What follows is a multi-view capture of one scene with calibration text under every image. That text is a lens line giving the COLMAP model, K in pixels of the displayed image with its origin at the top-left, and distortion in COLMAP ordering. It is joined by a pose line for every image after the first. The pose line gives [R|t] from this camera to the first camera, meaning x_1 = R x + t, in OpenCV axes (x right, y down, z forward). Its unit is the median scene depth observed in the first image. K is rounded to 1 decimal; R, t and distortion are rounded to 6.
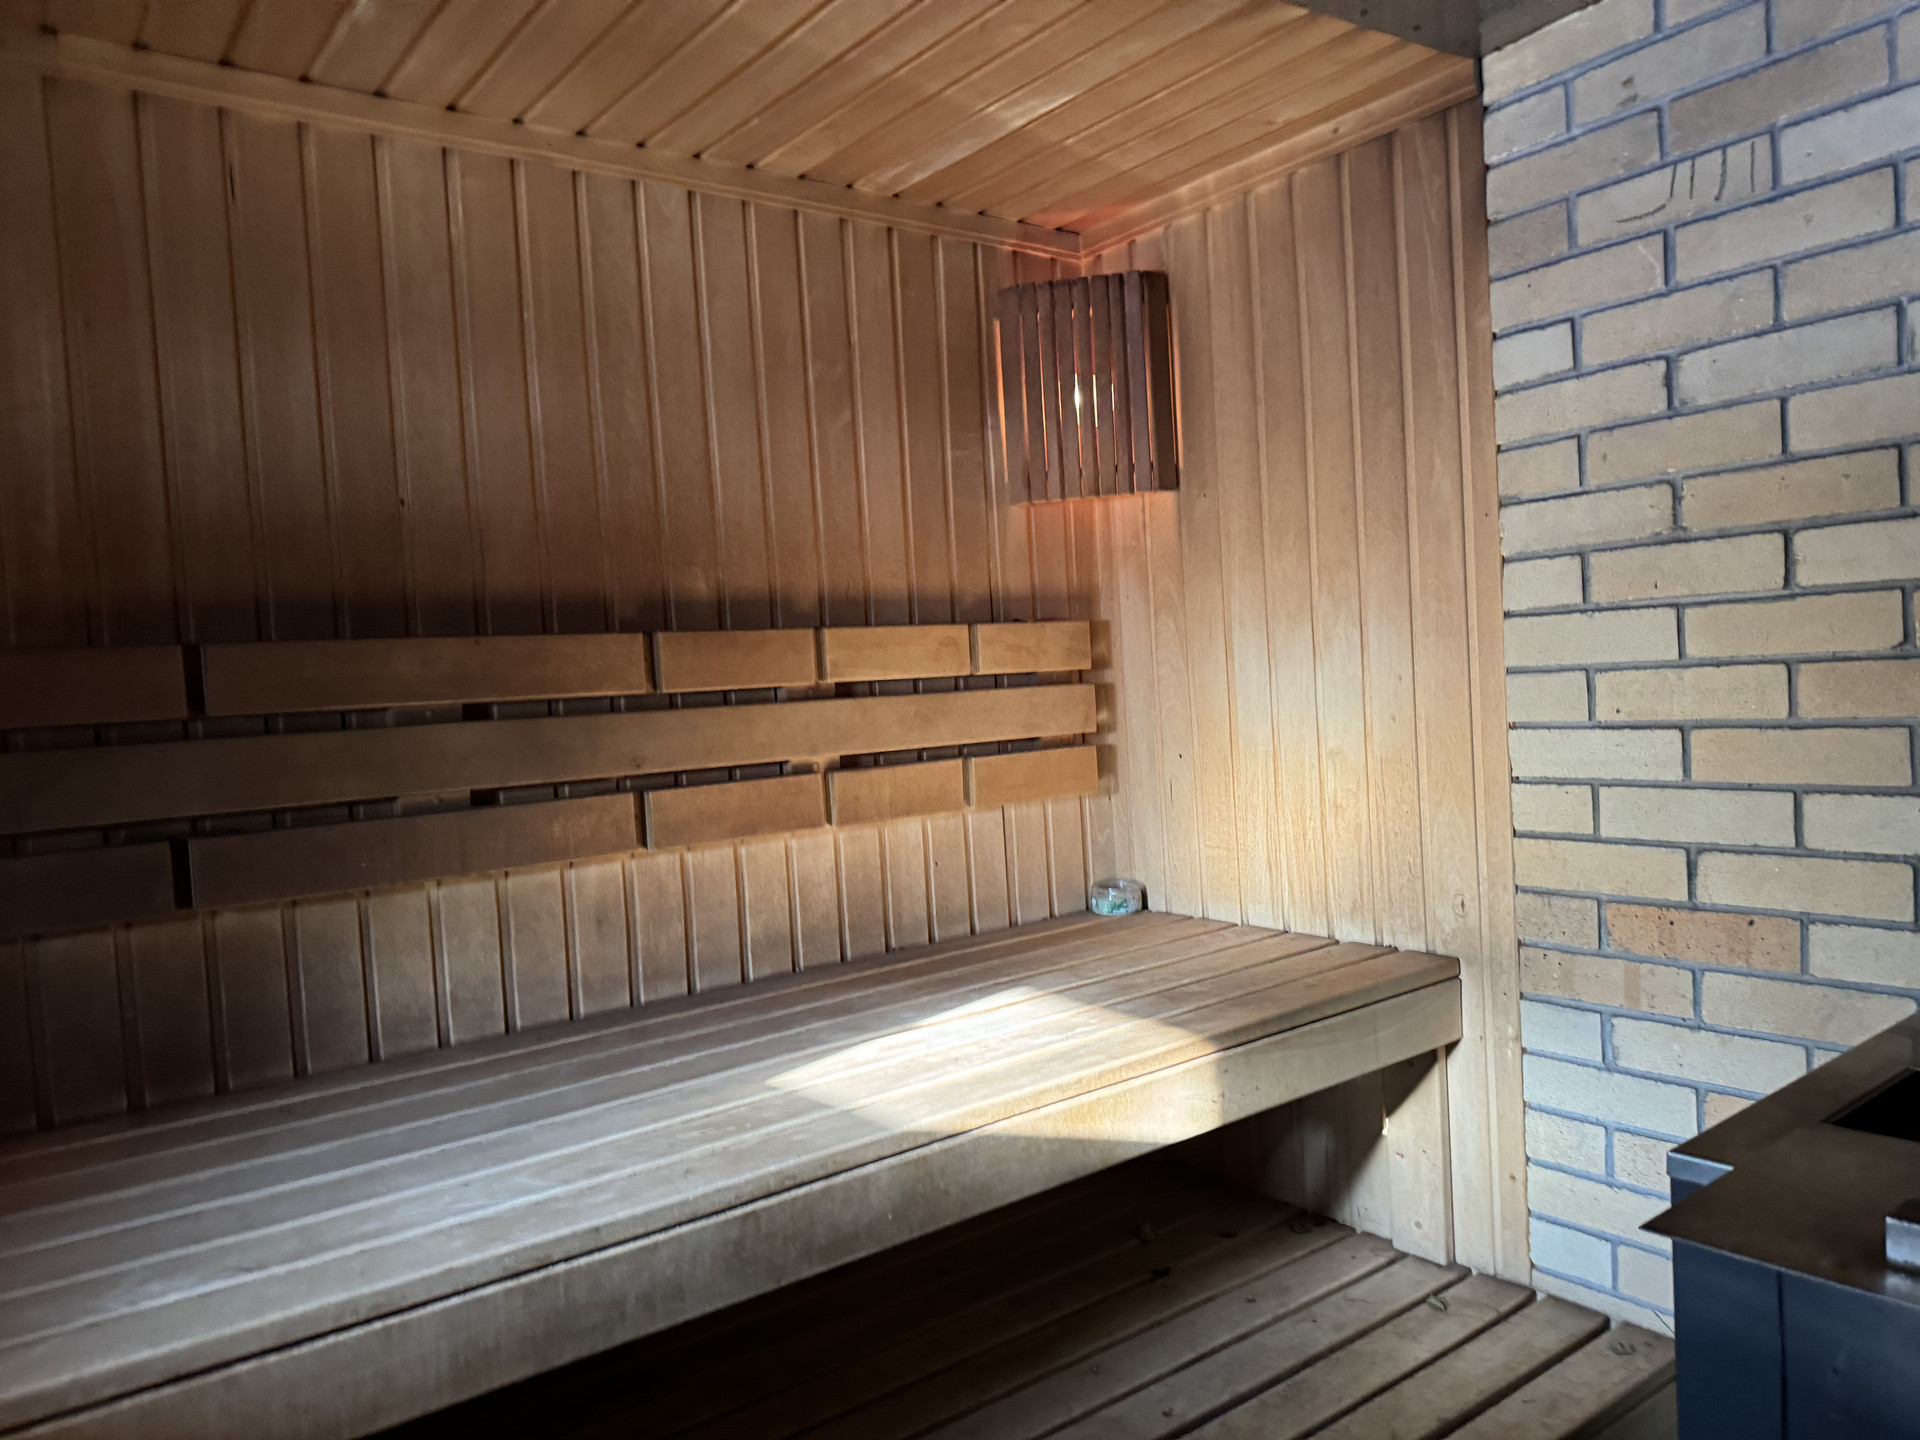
lens RADIAL K [[1362.9, 0, 960.6], [0, 1362.9, 719.3], [0, 0, 1]] dist [0.002382, -0.013038]
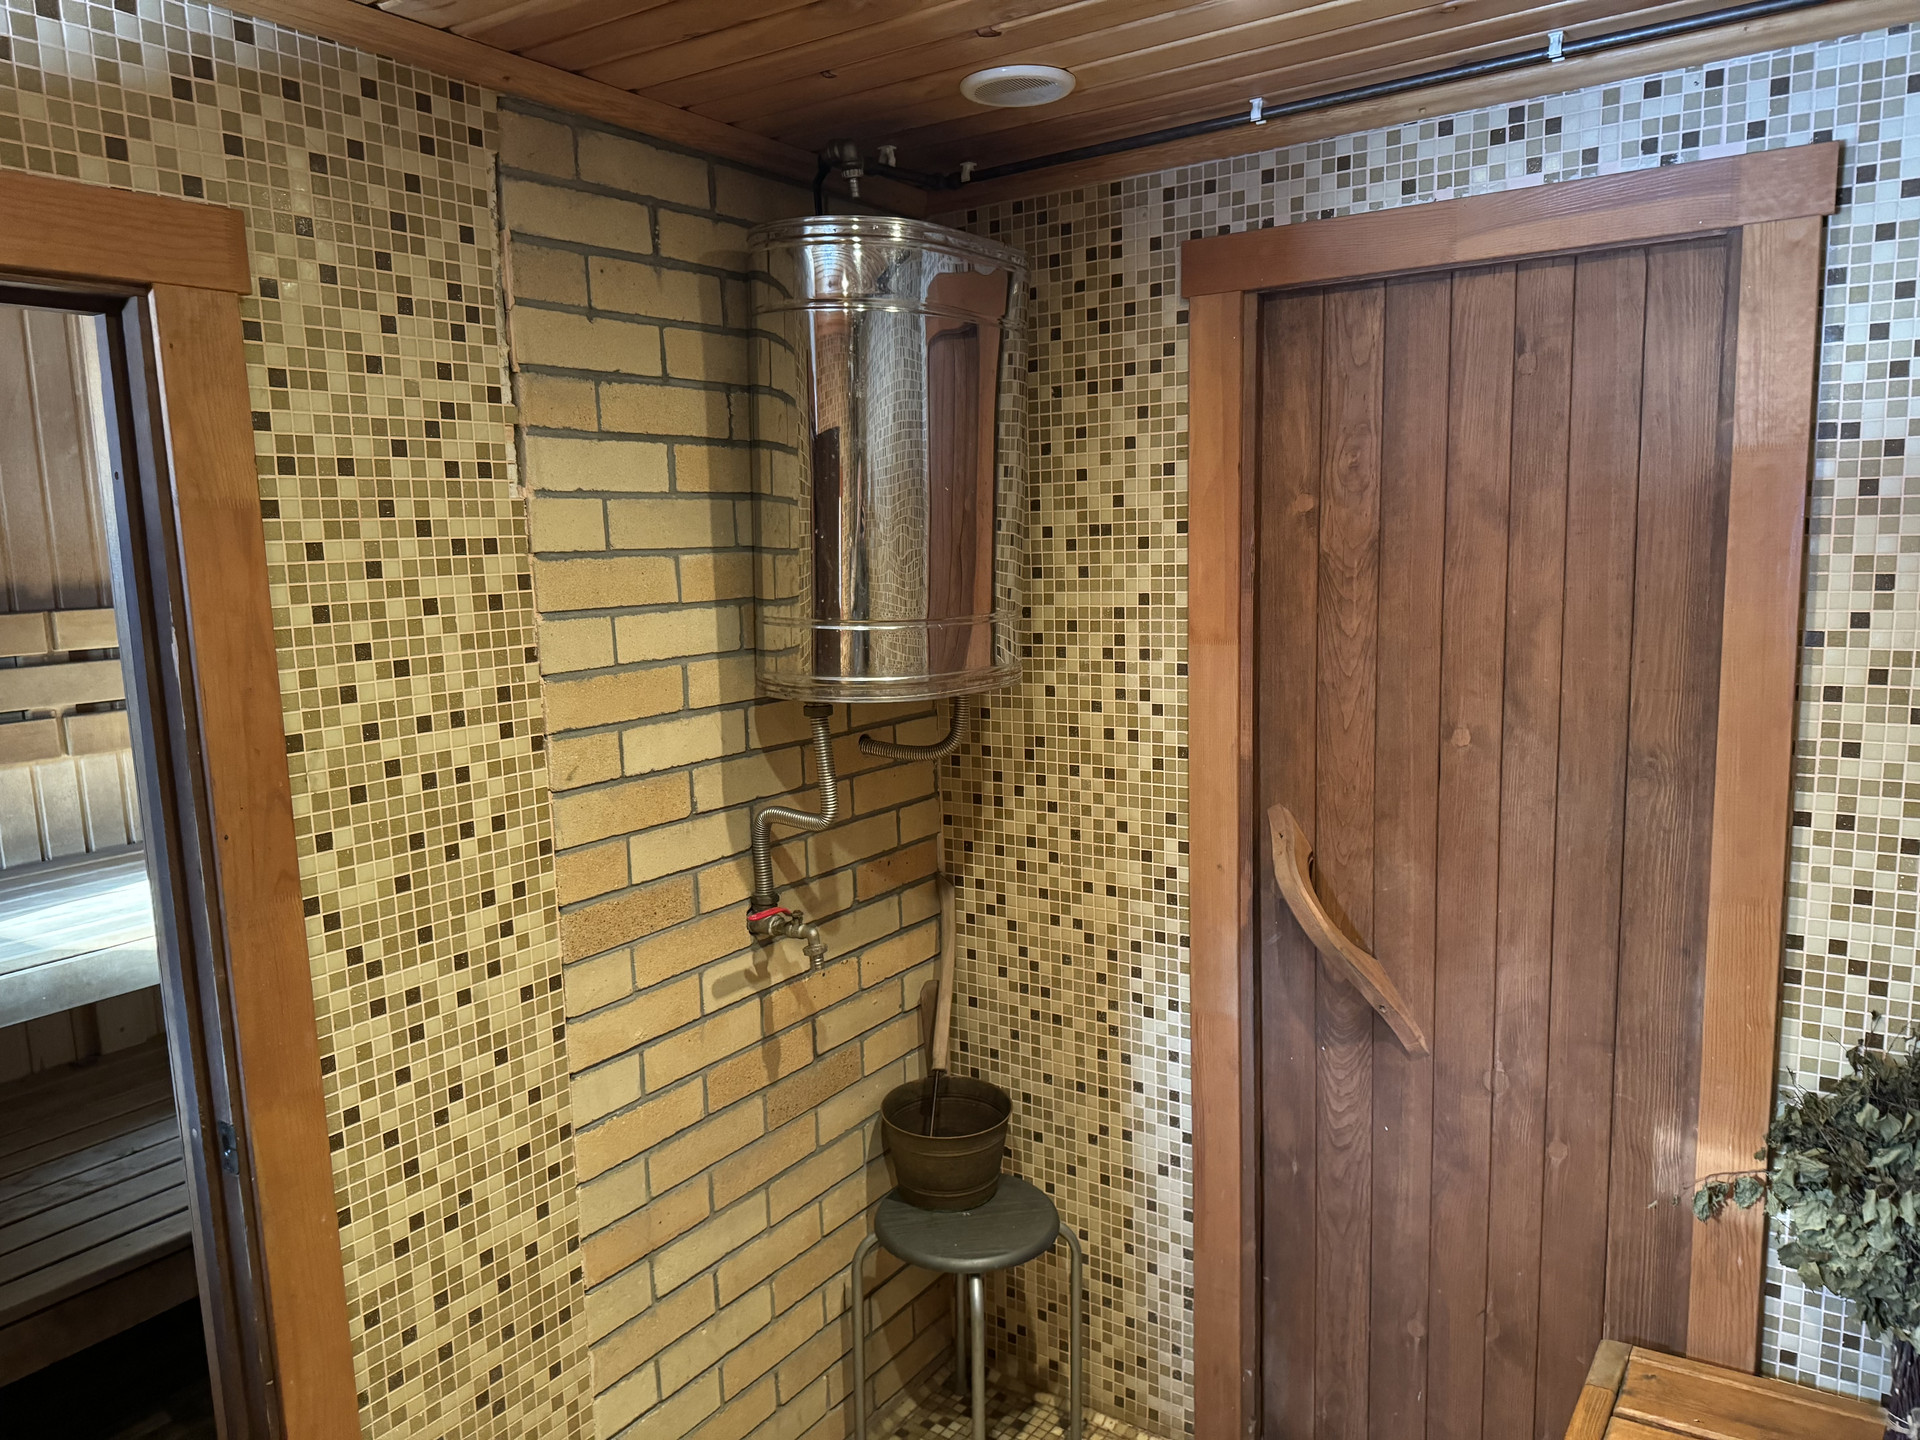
lens RADIAL K [[1362.9, 0, 960.7], [0, 1362.9, 725.3], [0, 0, 1]] dist [0.002382, -0.013038]
pose [[0.941866, -0.020610, 0.335357, 0.293564], [-0.009276, 0.996141, 0.087271, -0.080620], [-0.335861, -0.085308, 0.938040, -0.589683]]
